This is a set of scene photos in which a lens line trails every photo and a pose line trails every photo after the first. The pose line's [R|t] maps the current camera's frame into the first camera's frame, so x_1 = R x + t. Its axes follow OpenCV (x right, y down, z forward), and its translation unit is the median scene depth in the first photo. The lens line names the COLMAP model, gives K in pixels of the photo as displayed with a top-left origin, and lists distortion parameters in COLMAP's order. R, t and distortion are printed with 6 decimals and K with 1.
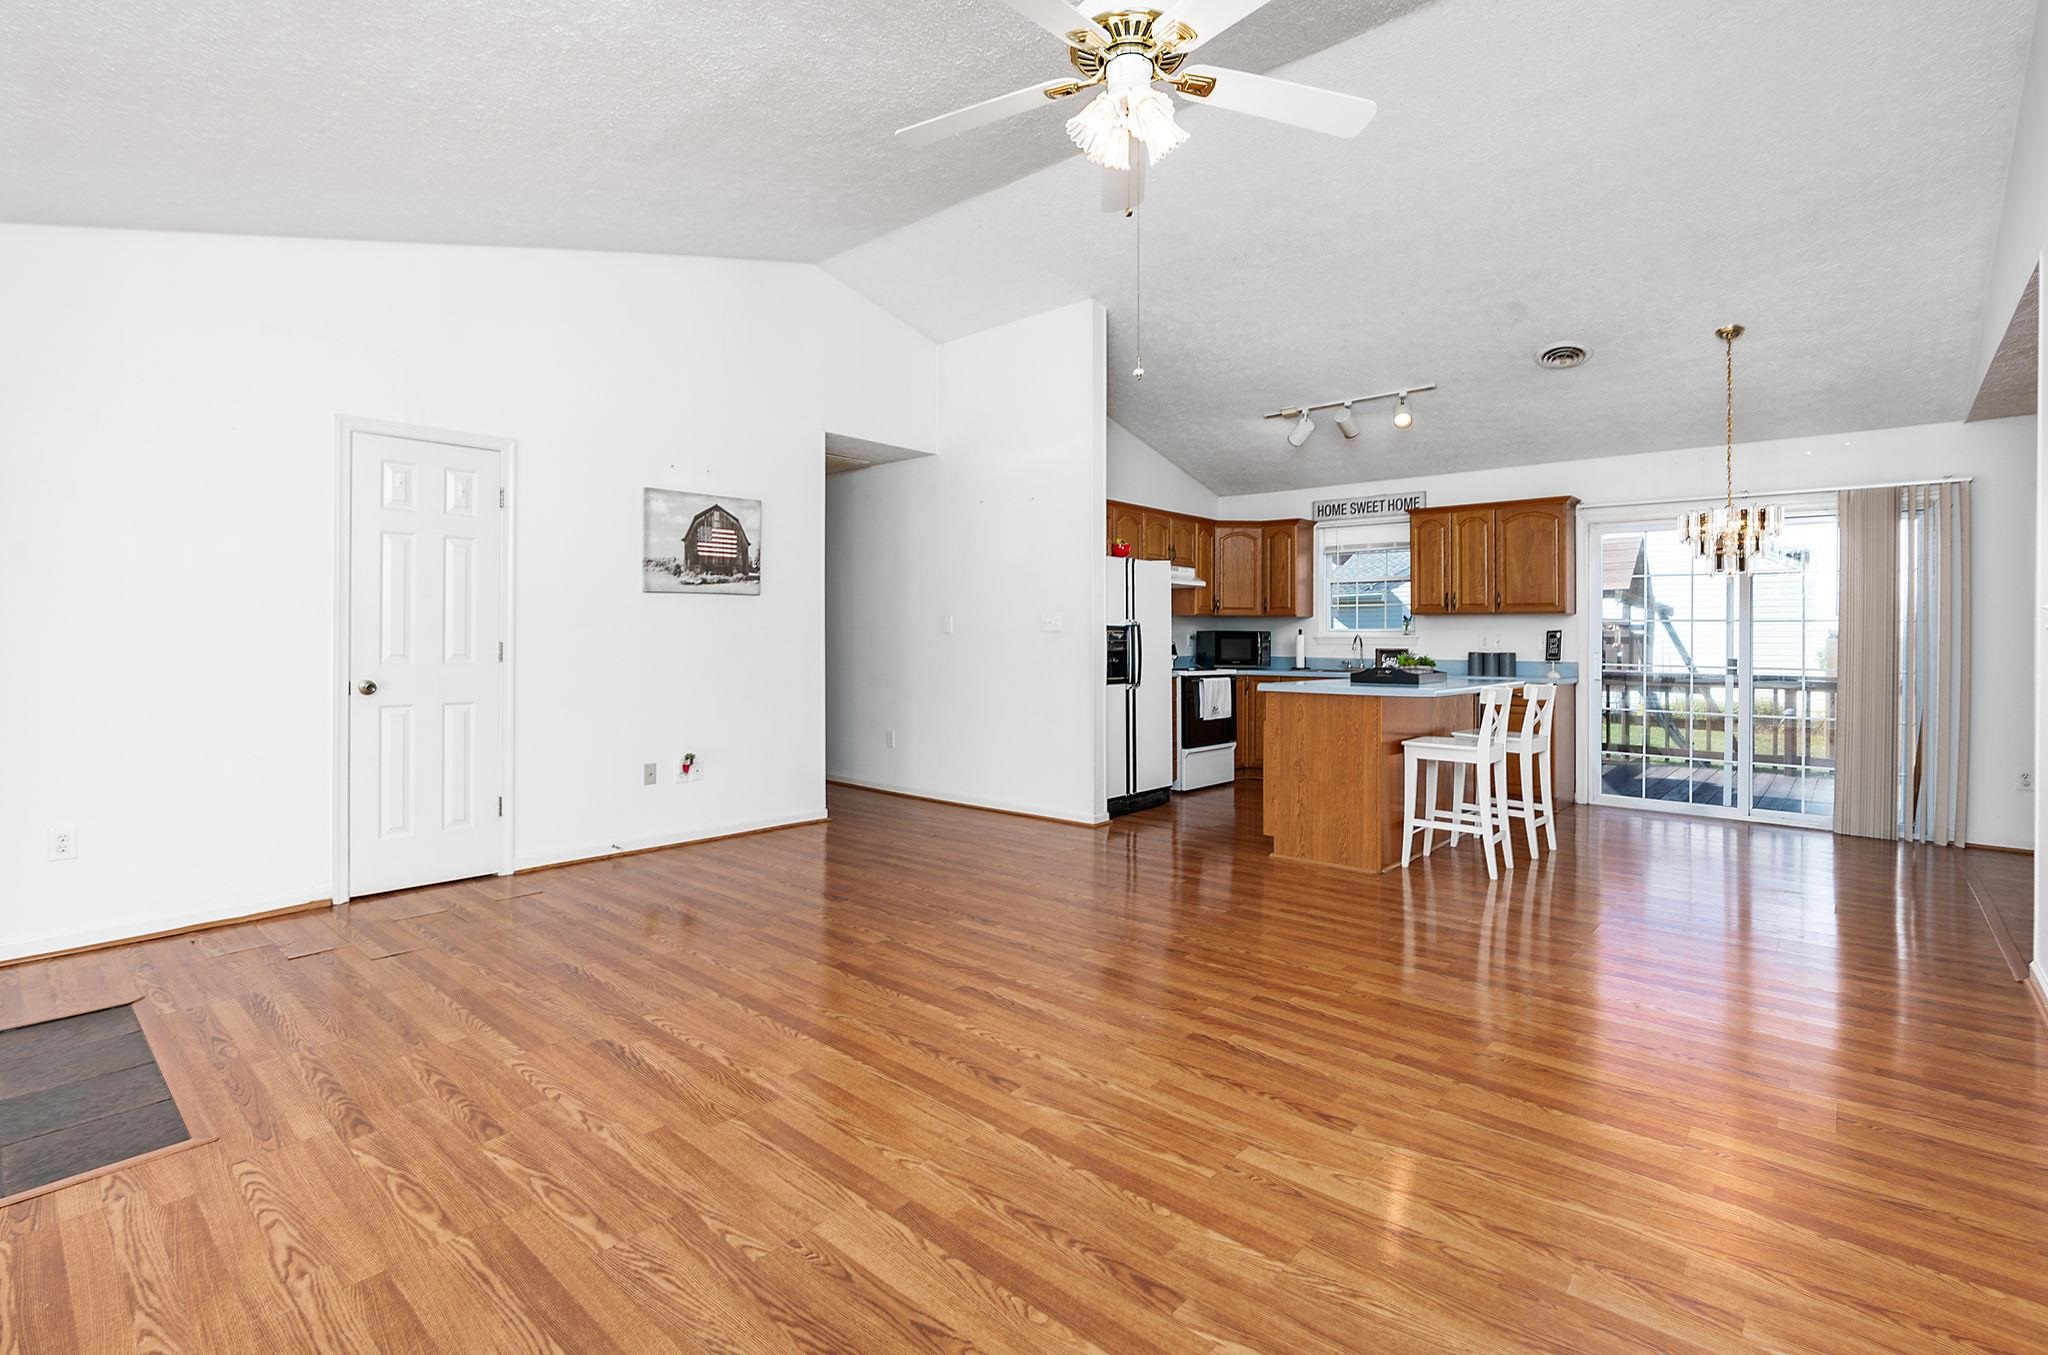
lens RADIAL K [[929.0, 0, 986.4], [0, 929.0, 643.0], [0, 0, 1]] dist [-0.058957, 0.023928]
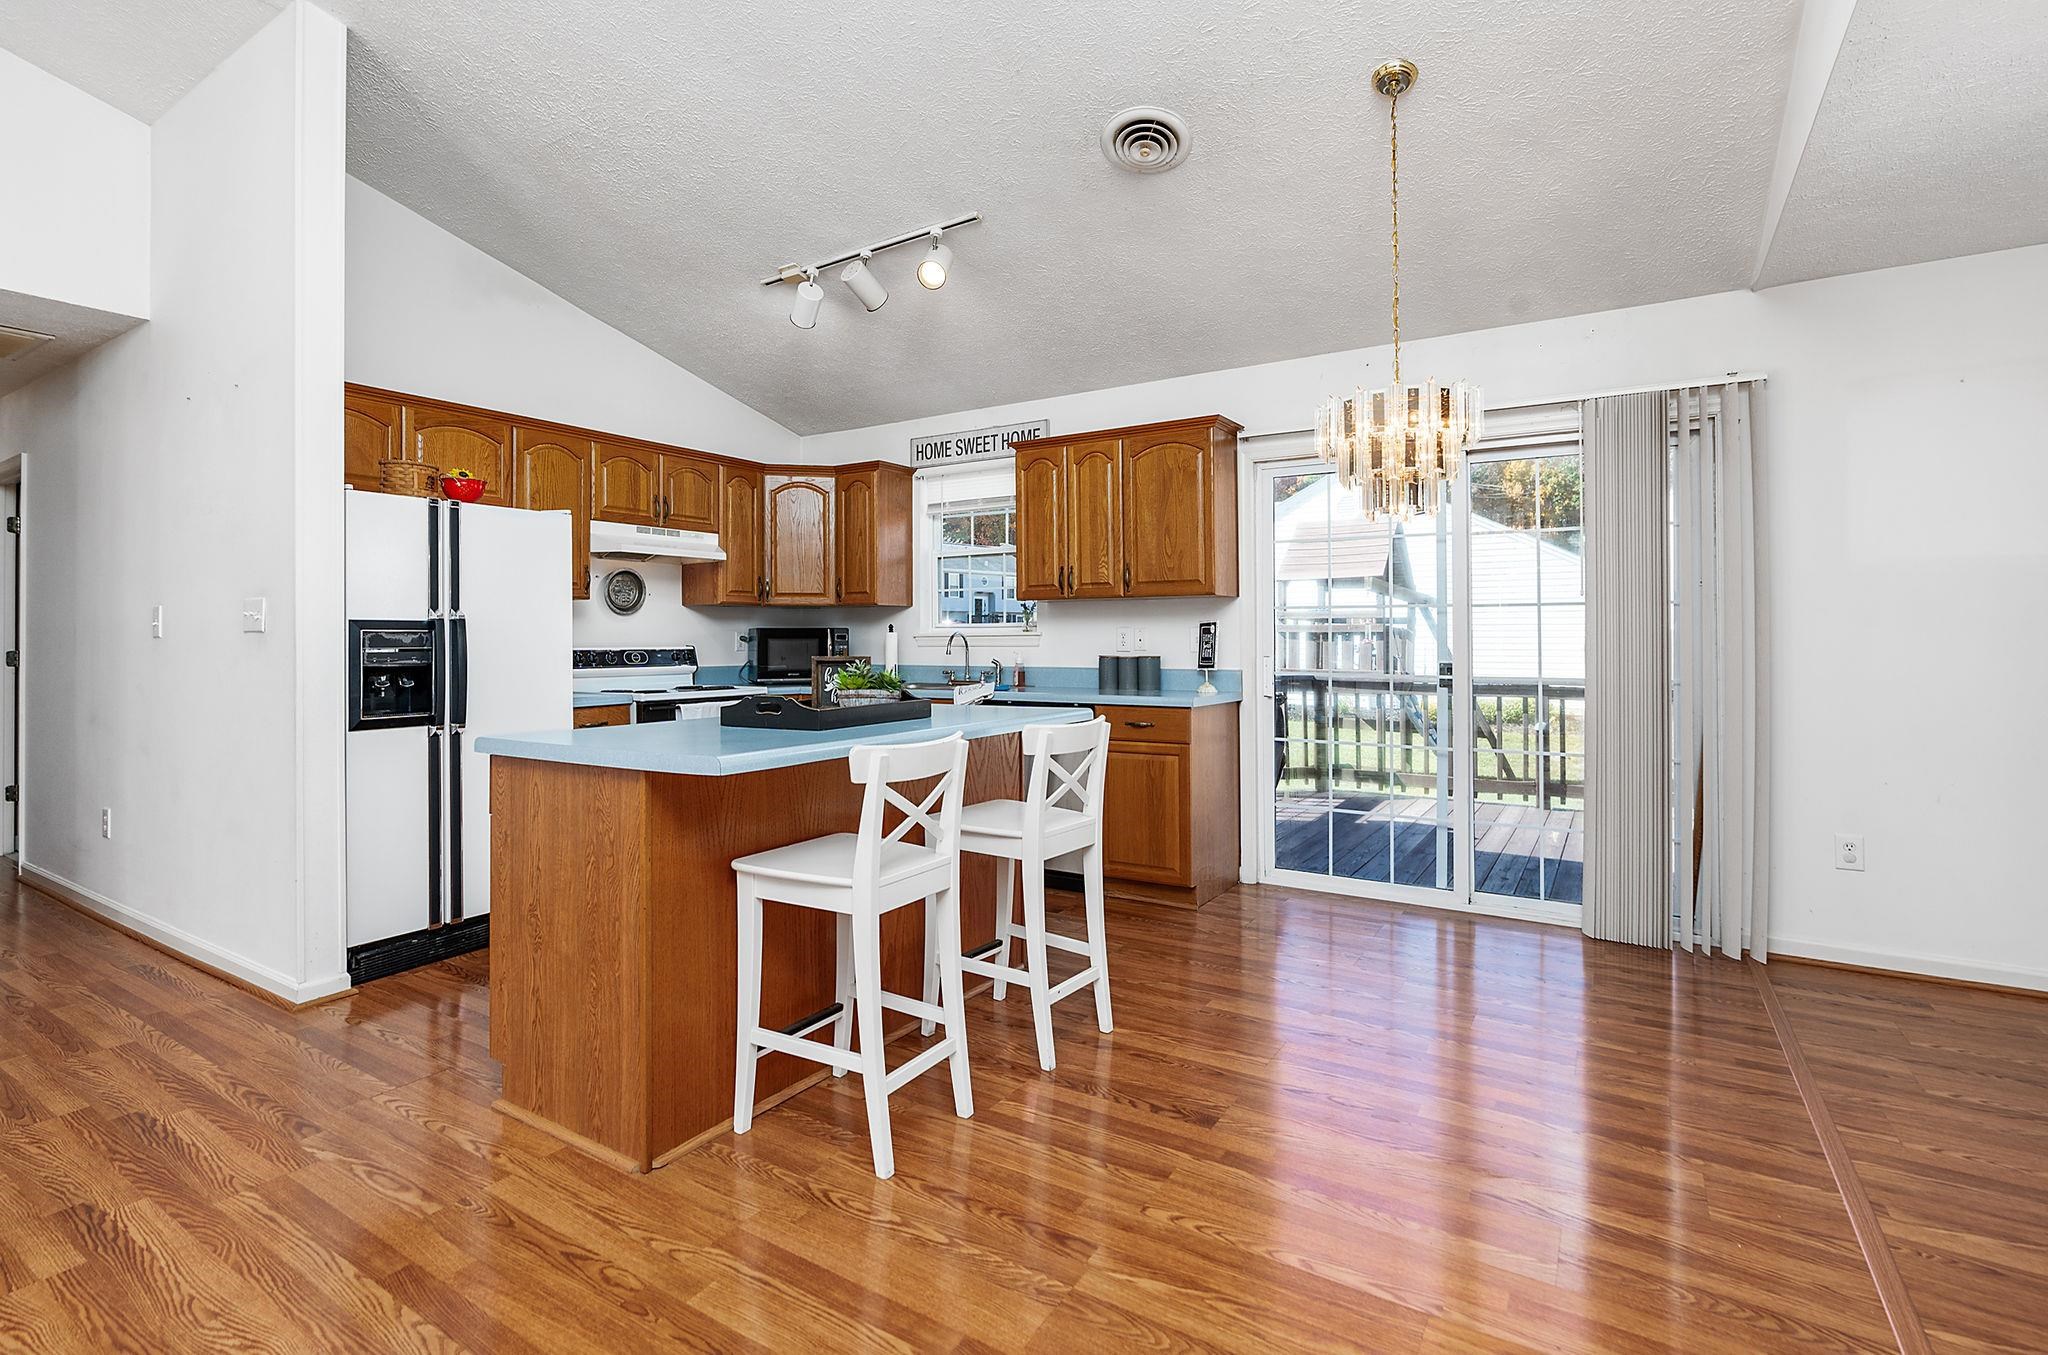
lens RADIAL K [[950.7, 0, 1018.6], [0, 950.7, 633.3], [0, 0, 1]] dist [-0.005275, 0.000399]
pose [[0.980290, -0.011613, 0.197224, 0.339257], [0.013609, 0.999869, -0.008772, -0.001024], [-0.197096, 0.011283, 0.980319, 0.336608]]
